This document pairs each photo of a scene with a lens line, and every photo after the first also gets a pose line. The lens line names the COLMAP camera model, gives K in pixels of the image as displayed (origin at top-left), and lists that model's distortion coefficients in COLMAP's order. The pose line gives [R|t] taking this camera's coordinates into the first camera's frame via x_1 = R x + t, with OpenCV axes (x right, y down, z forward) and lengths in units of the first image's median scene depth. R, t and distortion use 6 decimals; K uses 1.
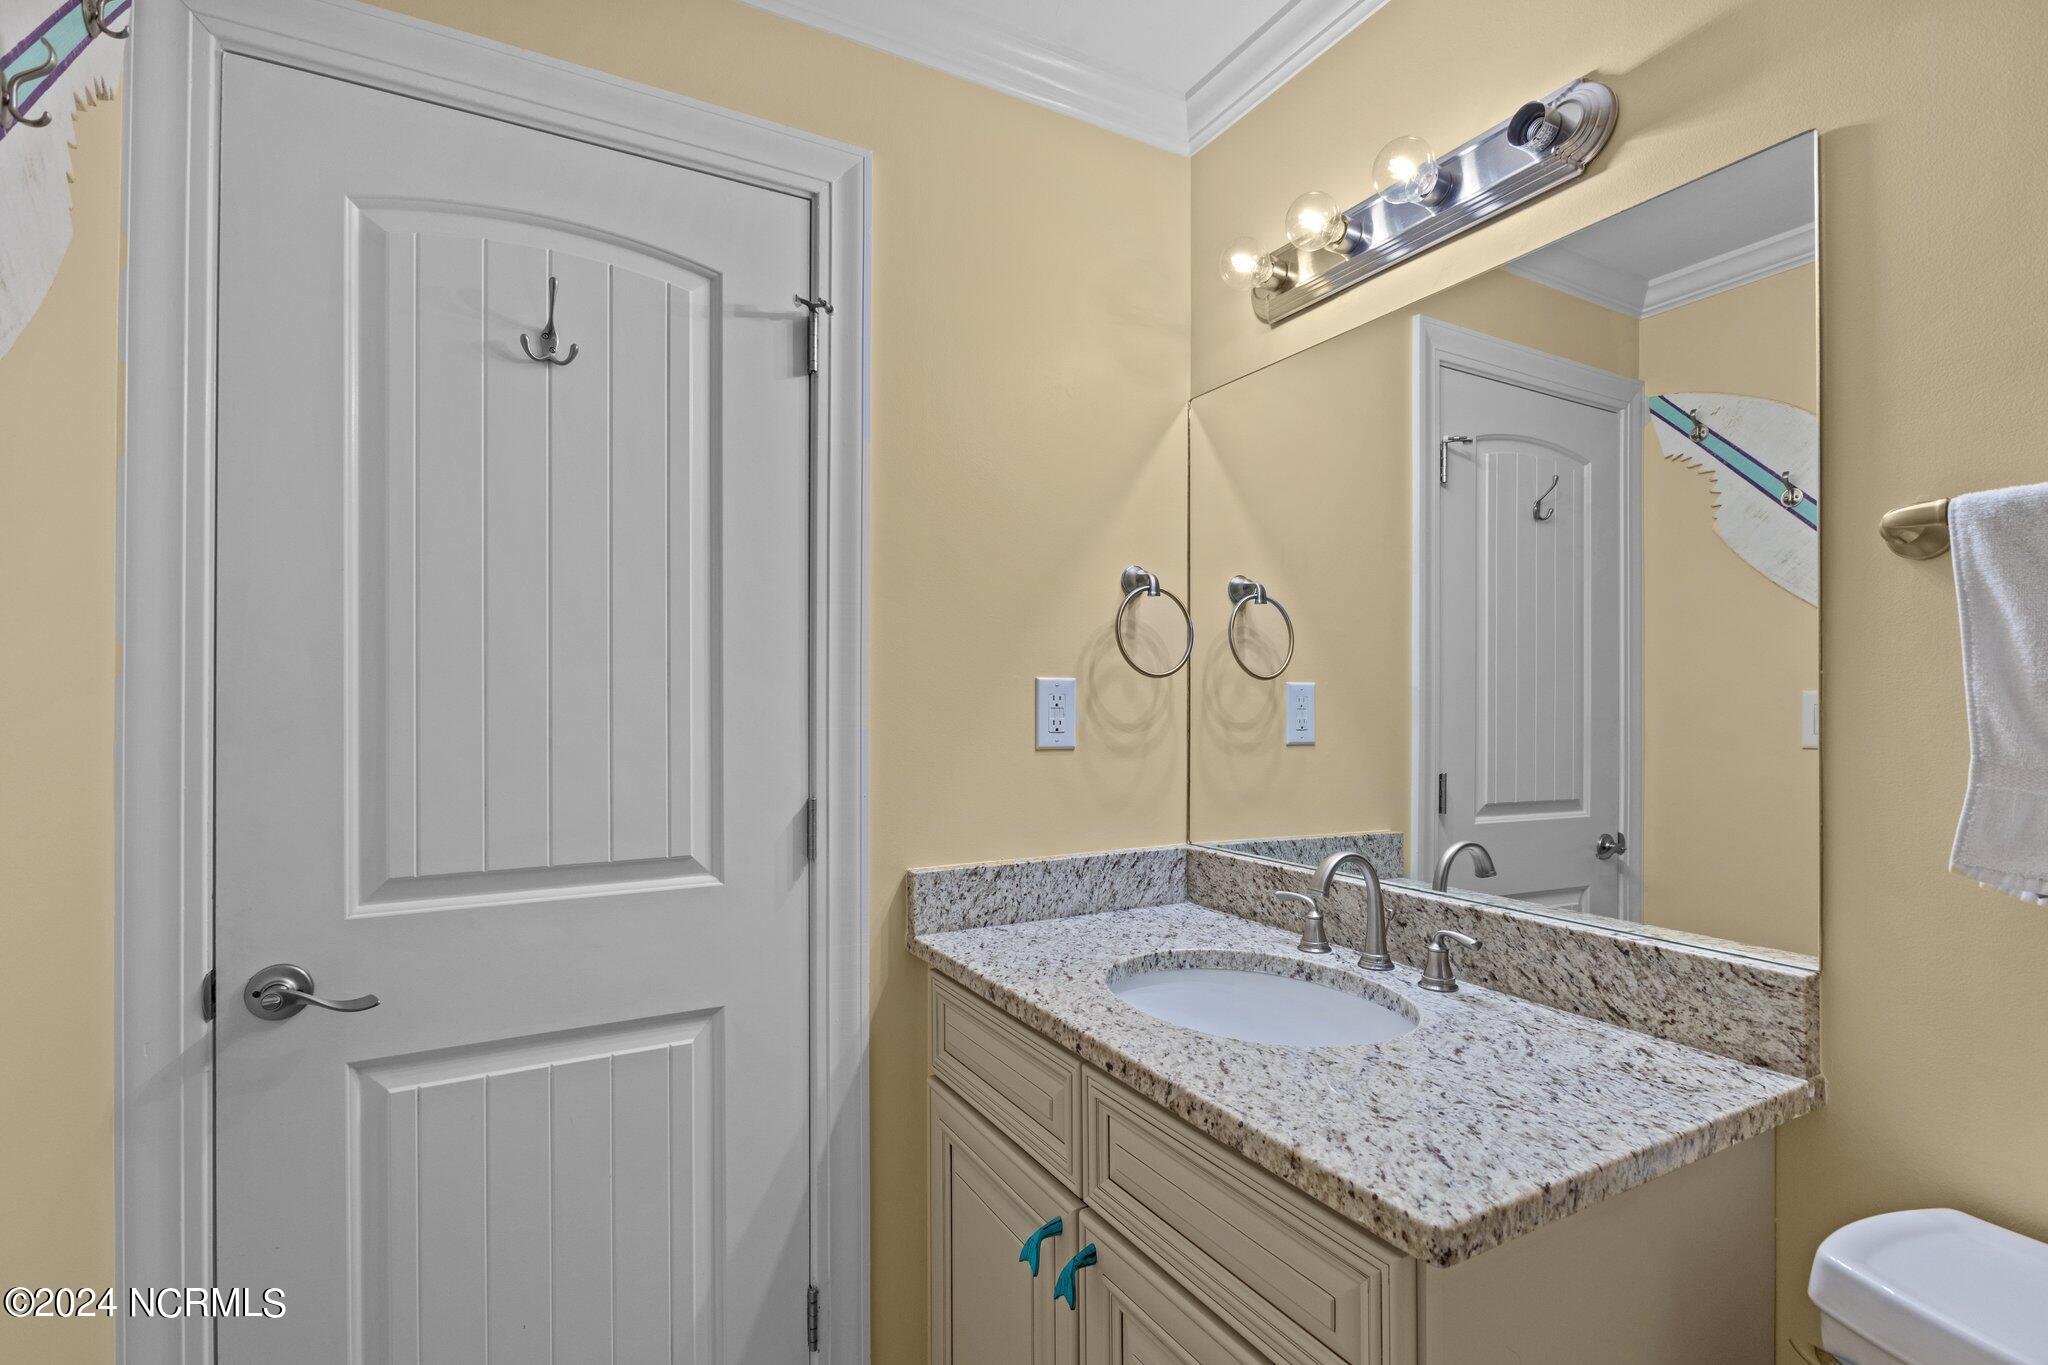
lens RADIAL K [[952.8, 0, 1036.4], [0, 952.8, 694.1], [0, 0, 1]] dist [0.029867, 0.000057]
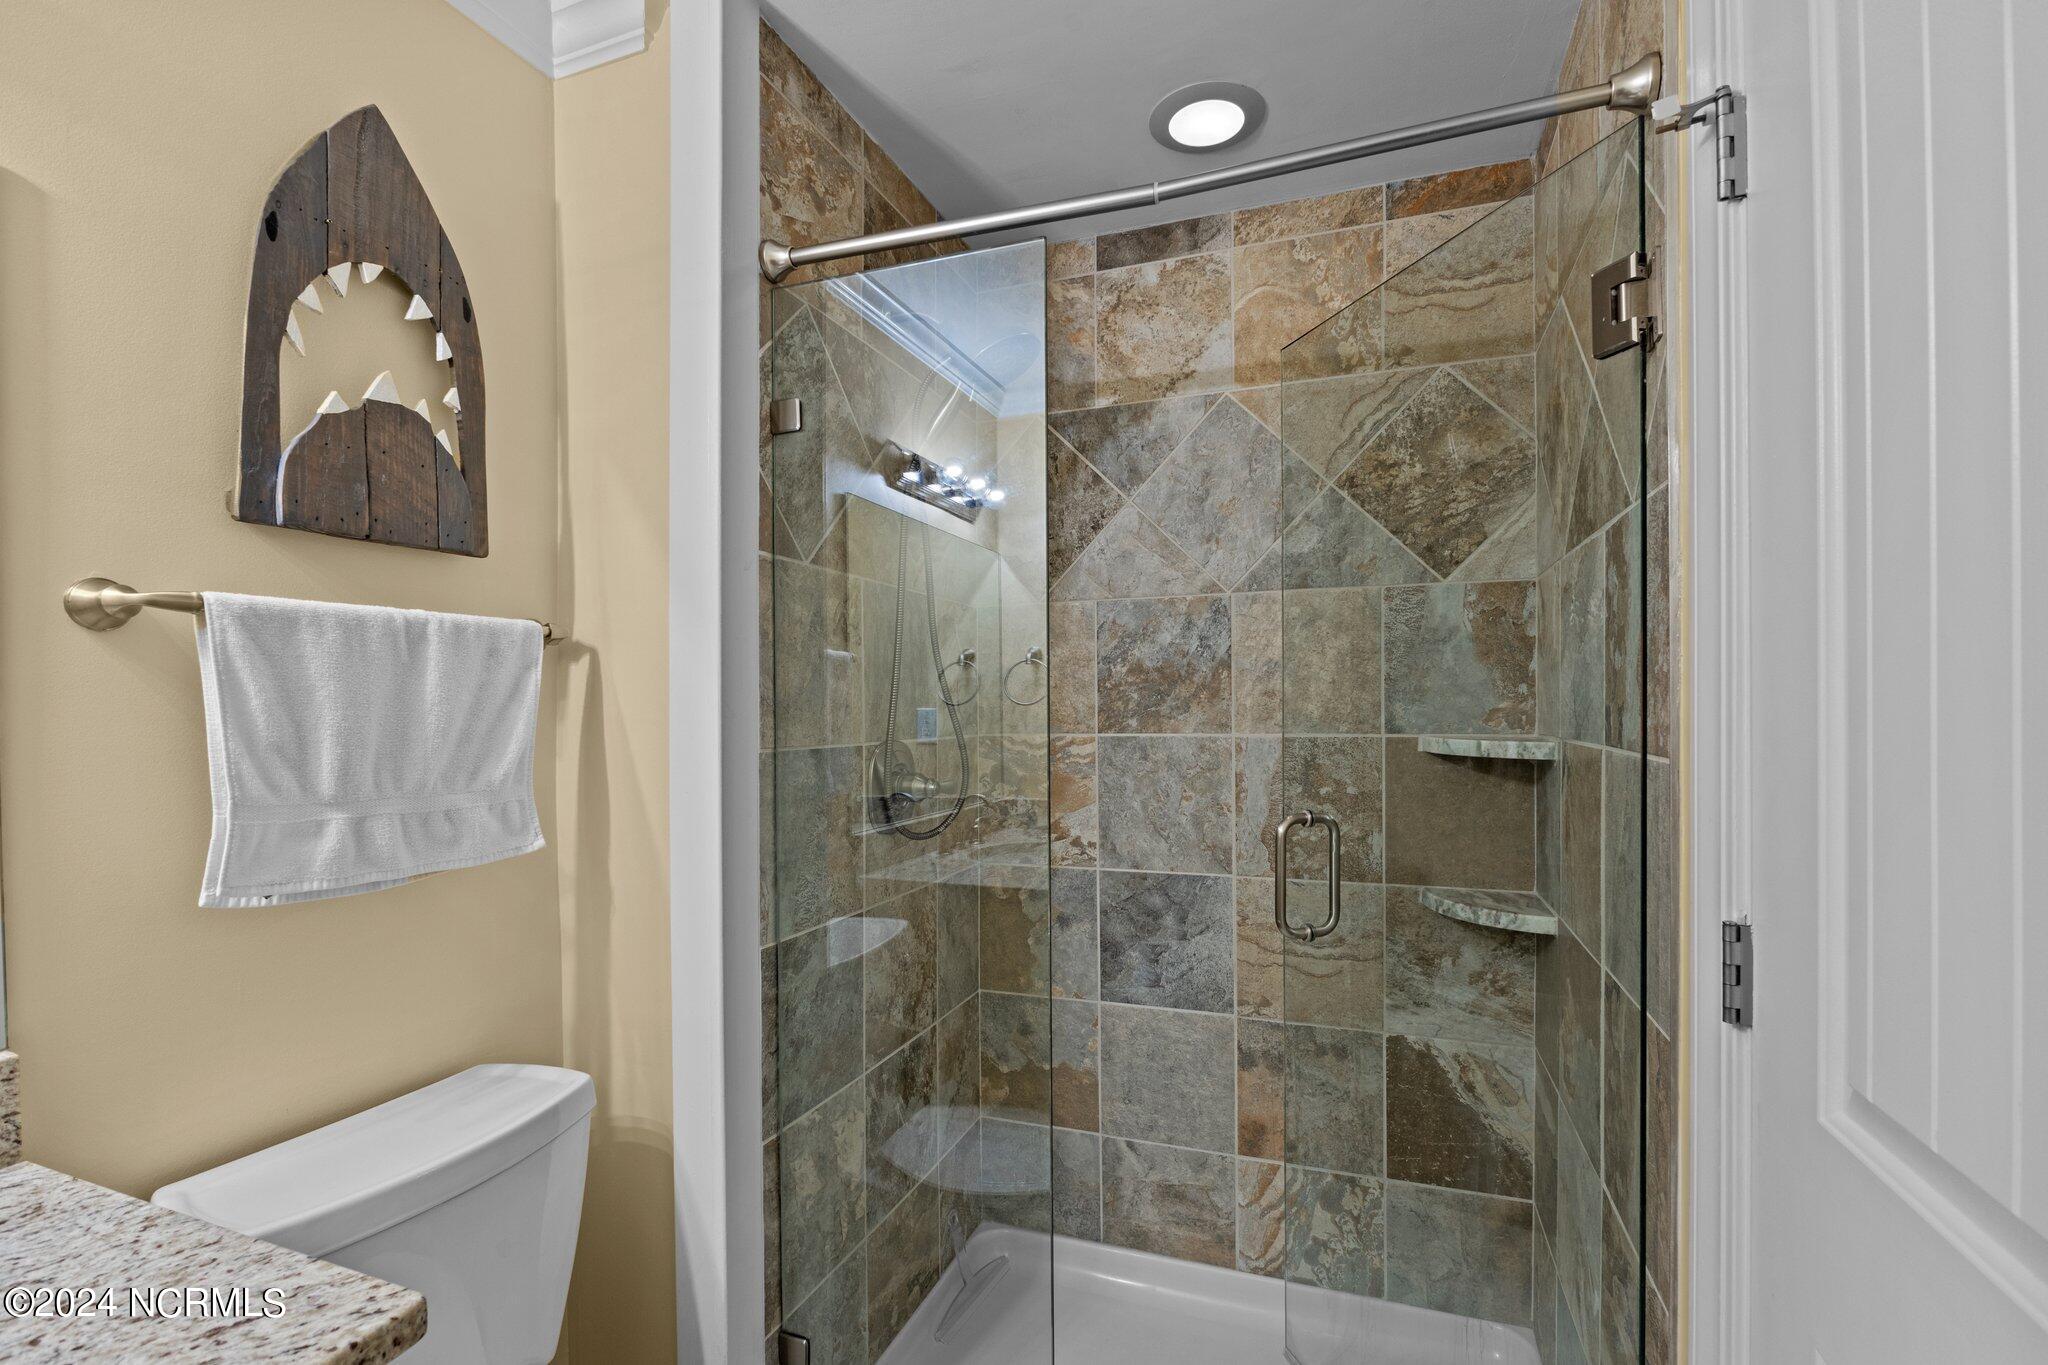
lens RADIAL K [[928.9, 0, 1029.7], [0, 928.9, 691.6], [0, 0, 1]] dist [-0.003898, -0.000550]
pose [[-0.642450, 0.014269, 0.766195, -0.641565], [-0.001557, 0.999800, -0.019925, -0.056322], [-0.766326, -0.013994, -0.642299, 0.980893]]
